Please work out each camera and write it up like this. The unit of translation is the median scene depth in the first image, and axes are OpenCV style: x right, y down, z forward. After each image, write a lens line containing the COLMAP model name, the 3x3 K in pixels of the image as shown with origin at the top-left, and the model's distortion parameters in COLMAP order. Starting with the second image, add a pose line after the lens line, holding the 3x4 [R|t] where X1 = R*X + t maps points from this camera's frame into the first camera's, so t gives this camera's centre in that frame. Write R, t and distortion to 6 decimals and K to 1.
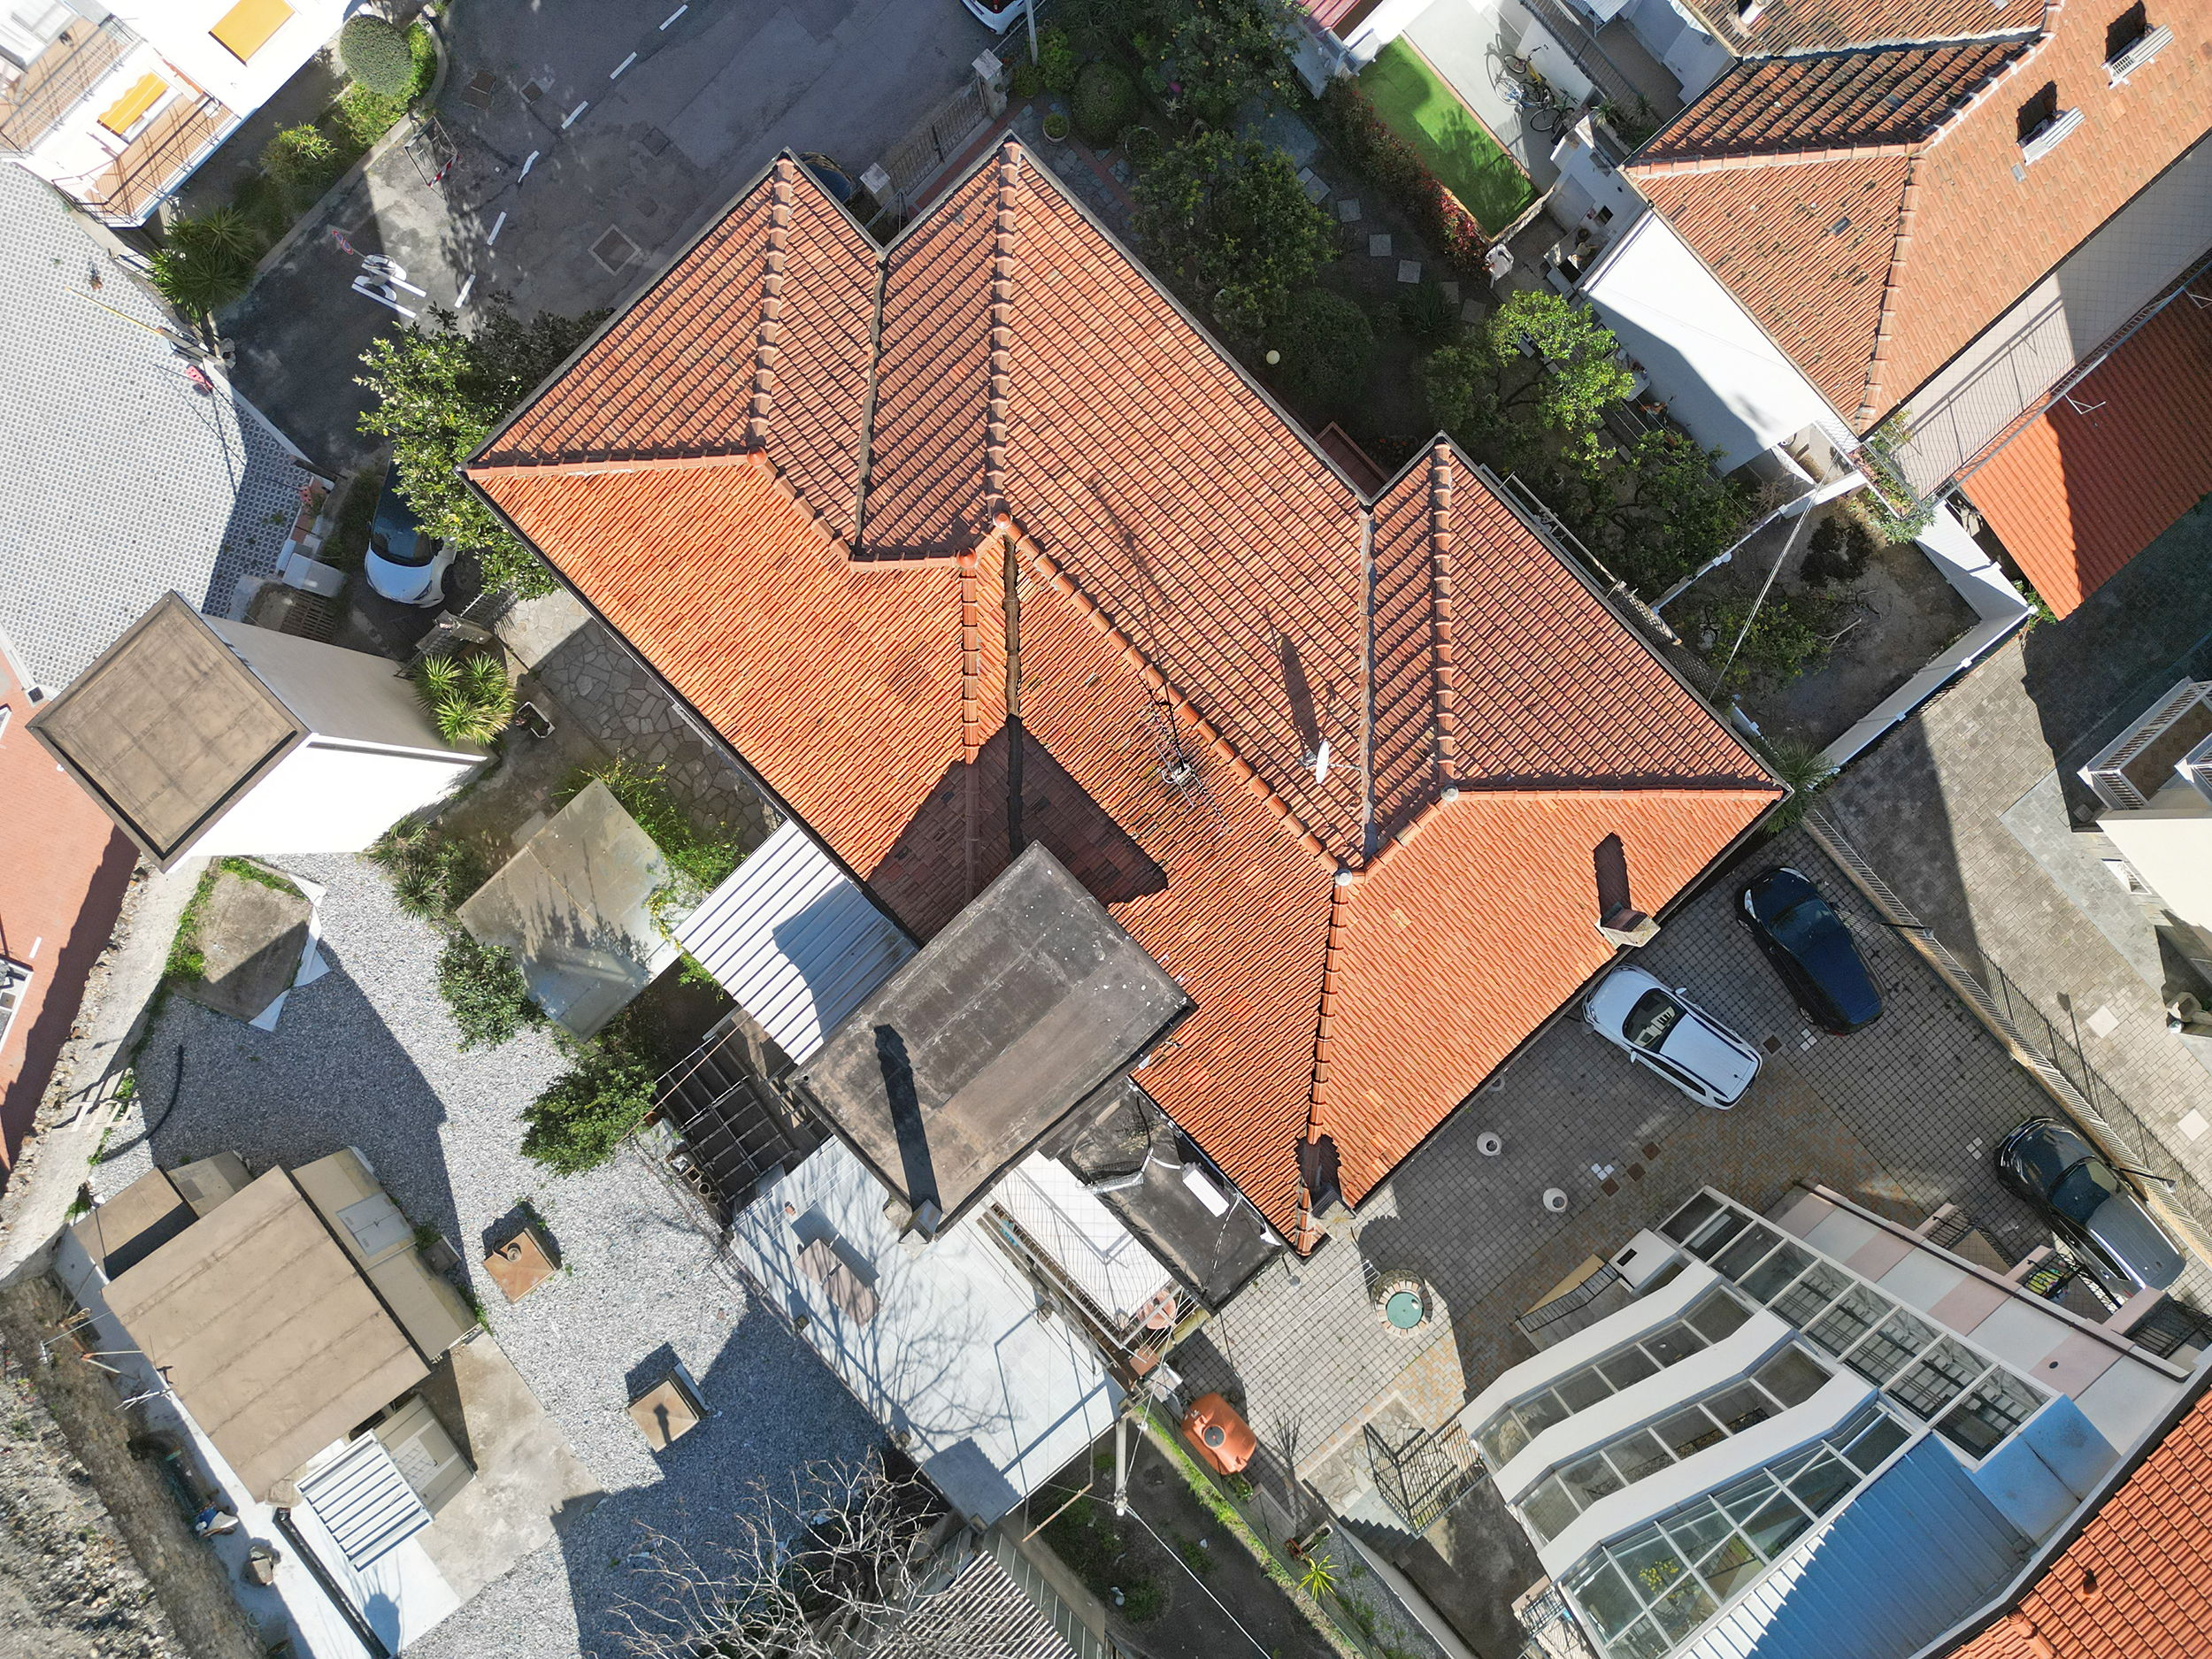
lens RADIAL K [[1575.7, 0, 1115.3], [0, 1575.7, 840.4], [0, 0, 1]] dist [0.055884, -0.030572]
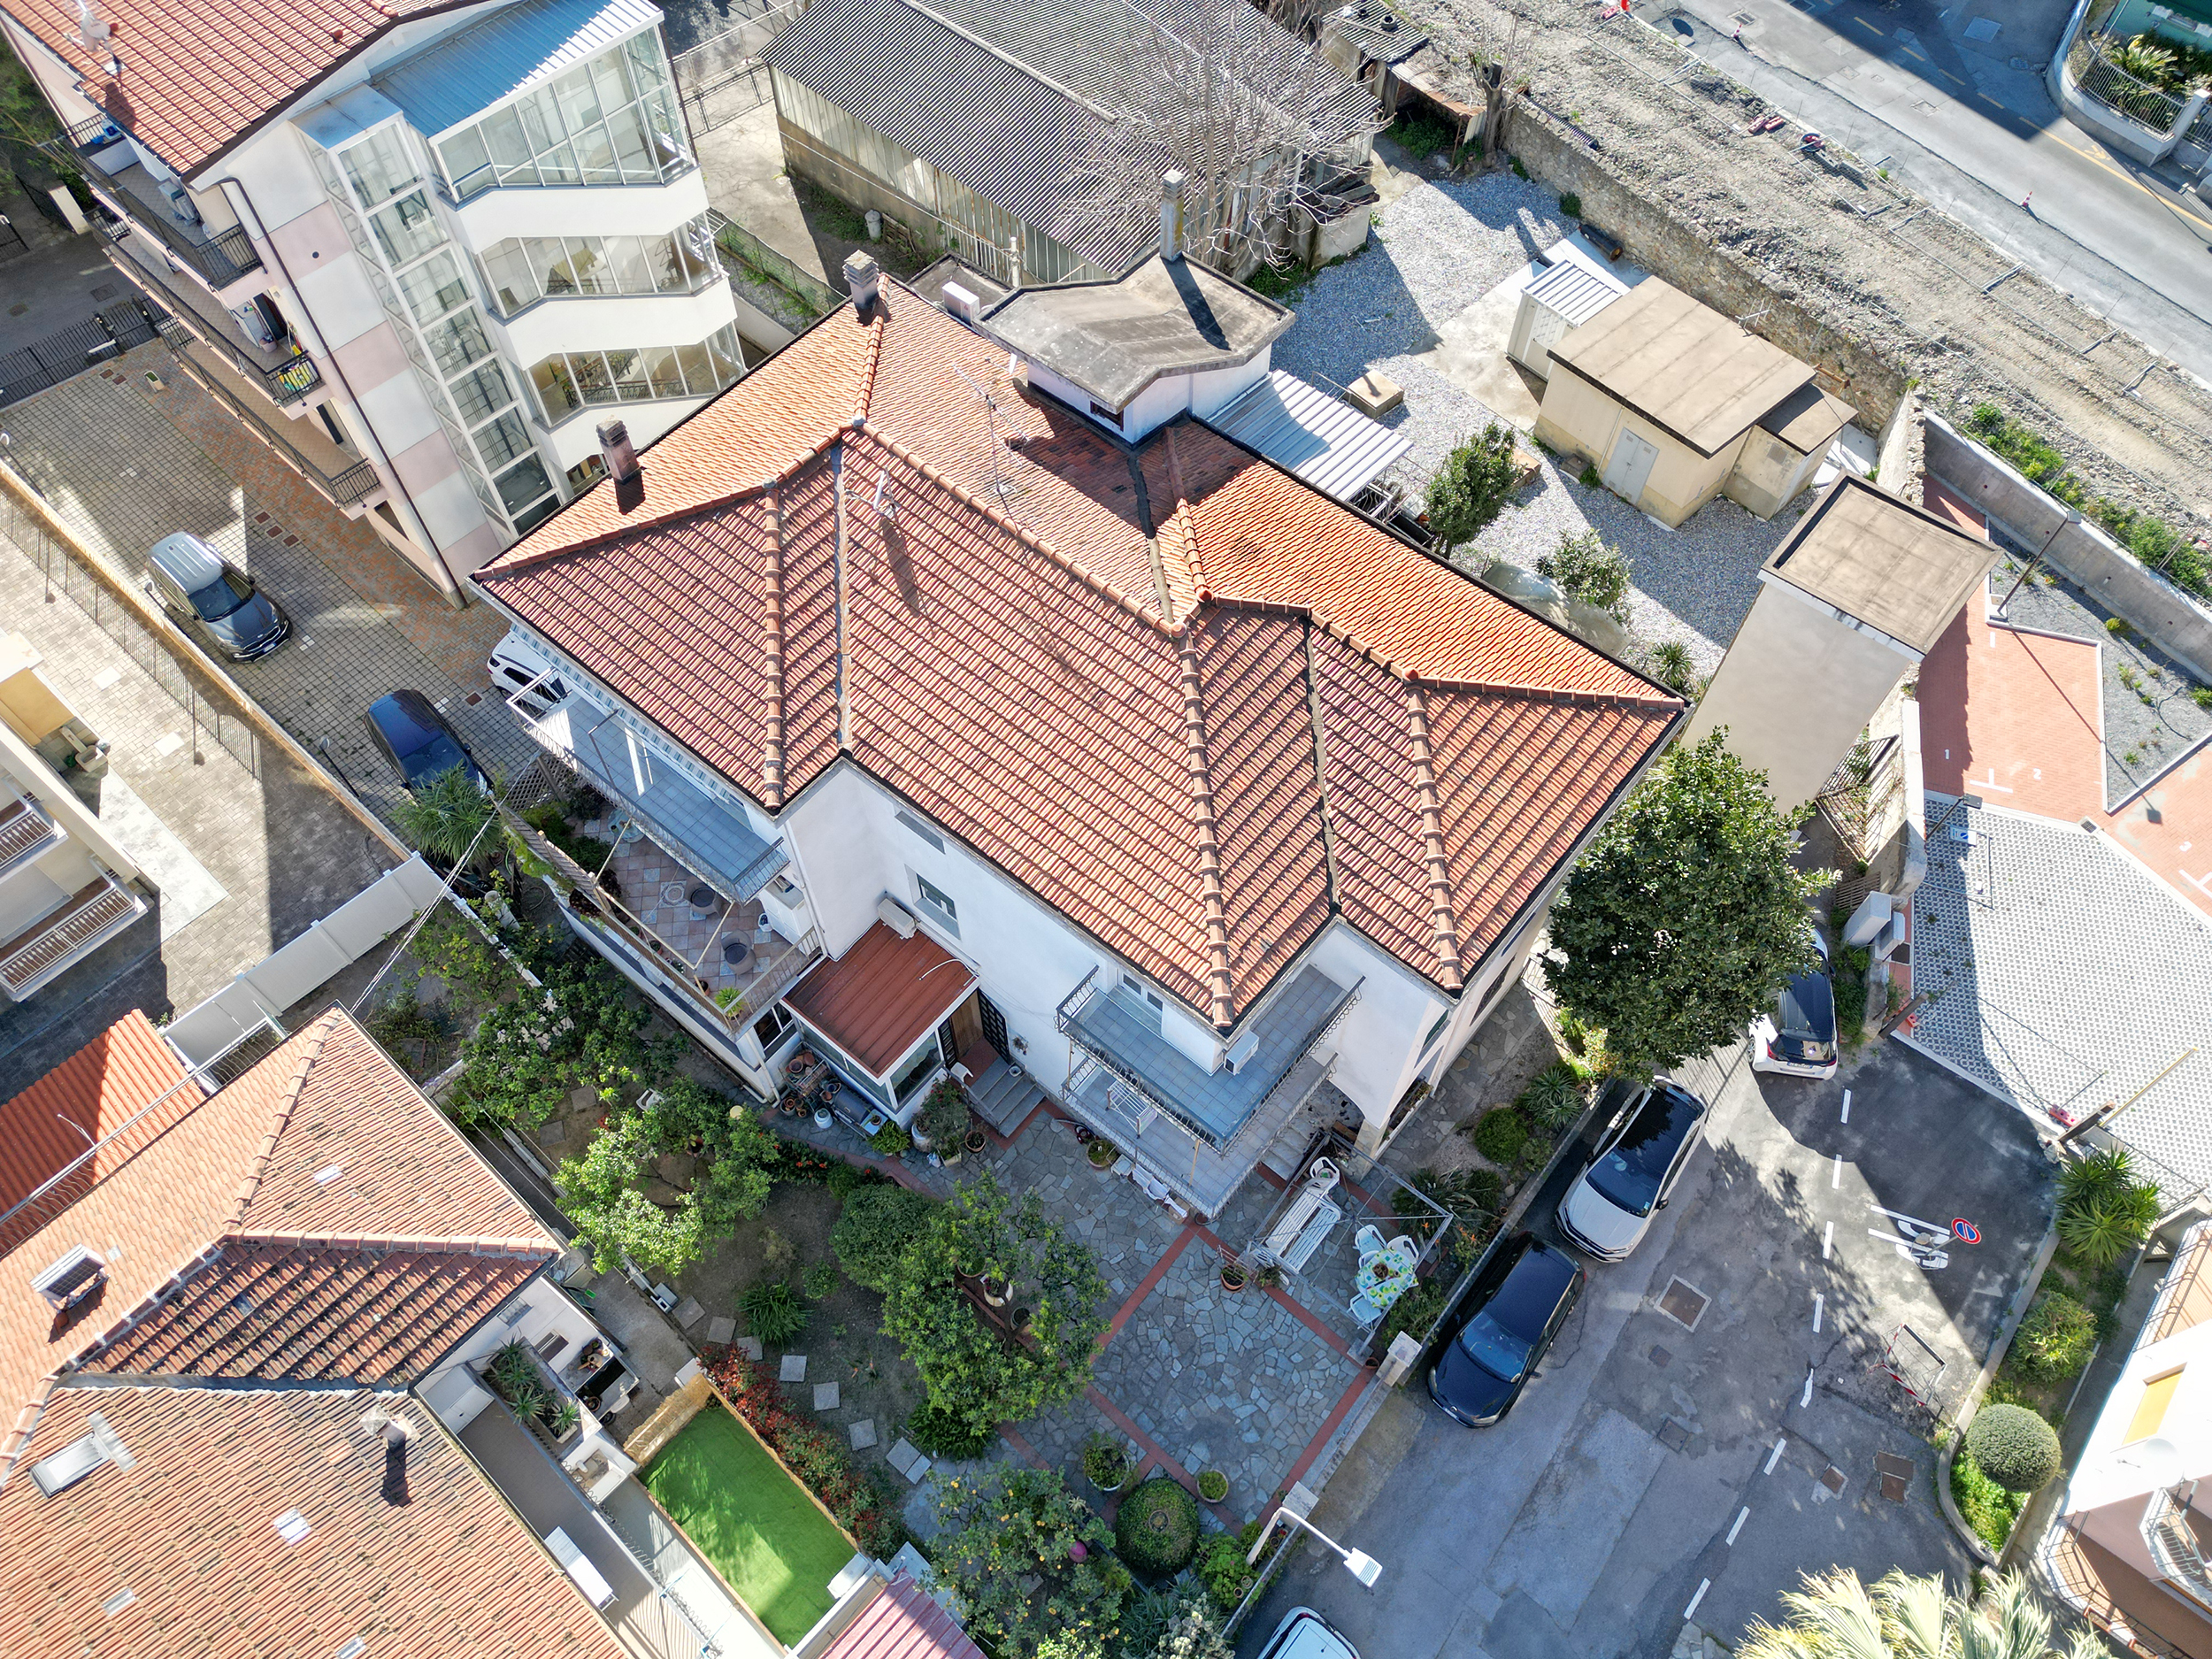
lens RADIAL K [[1535.5, 0, 1106.0], [0, 1535.5, 829.5], [0, 0, 1]] dist [0.114125, -0.106463]
pose [[-0.994633, 0.091032, -0.049175, 0.037119], [-0.103278, -0.844974, 0.524741, -0.752111], [0.006217, 0.527004, 0.849840, 0.137803]]
